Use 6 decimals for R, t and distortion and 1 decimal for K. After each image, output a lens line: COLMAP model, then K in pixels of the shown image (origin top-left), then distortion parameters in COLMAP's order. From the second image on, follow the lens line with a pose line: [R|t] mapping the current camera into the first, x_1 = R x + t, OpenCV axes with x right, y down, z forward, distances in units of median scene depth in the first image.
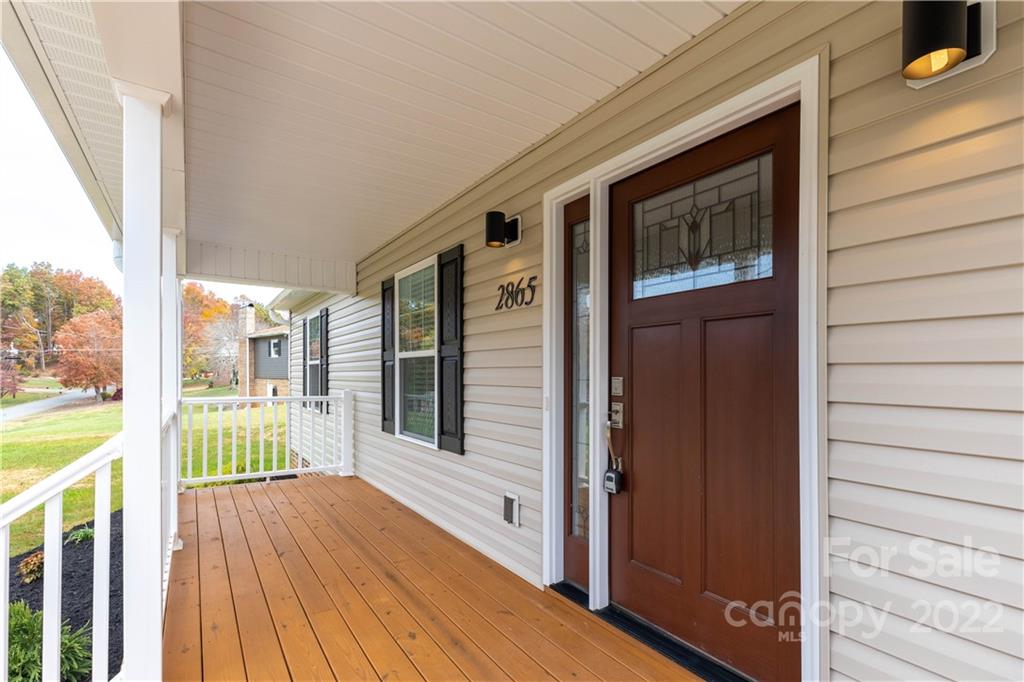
lens RADIAL K [[464.6, 0, 512.8], [0, 464.6, 345.5], [0, 0, 1]] dist [0.014045, 0.000180]
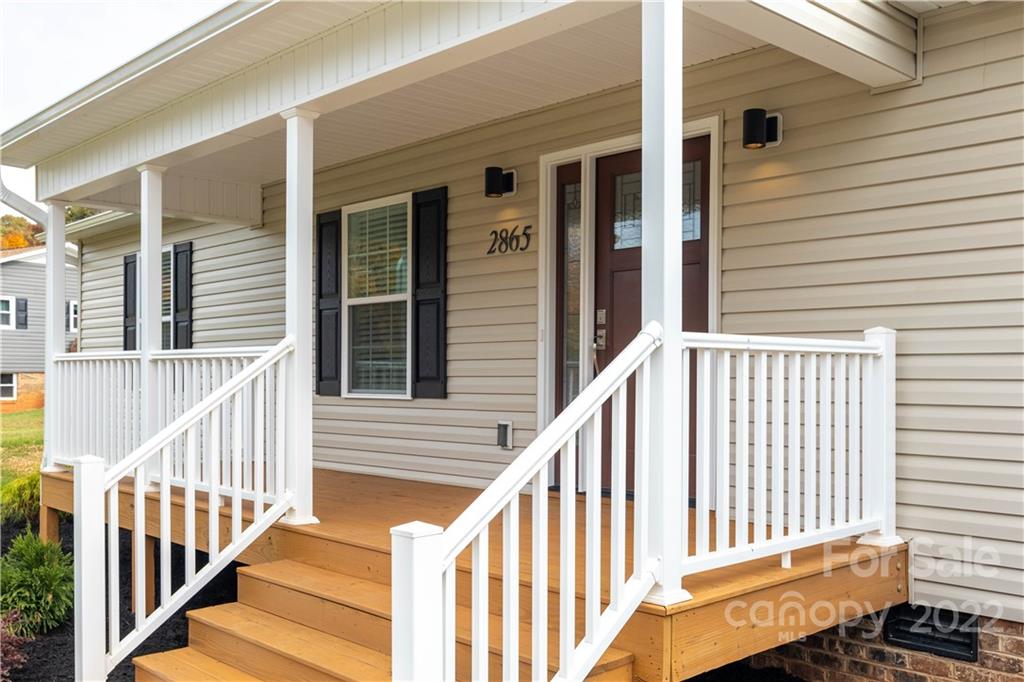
lens RADIAL K [[1022.8, 0, 512.0], [0, 1022.8, 341.0], [0, 0, 1]] dist [-0.002686, -0.003978]
pose [[0.986505, 0.001782, 0.163719, -0.384412], [-0.005601, 0.999723, 0.022868, 0.072895], [-0.163633, -0.023477, 0.986242, -1.395135]]
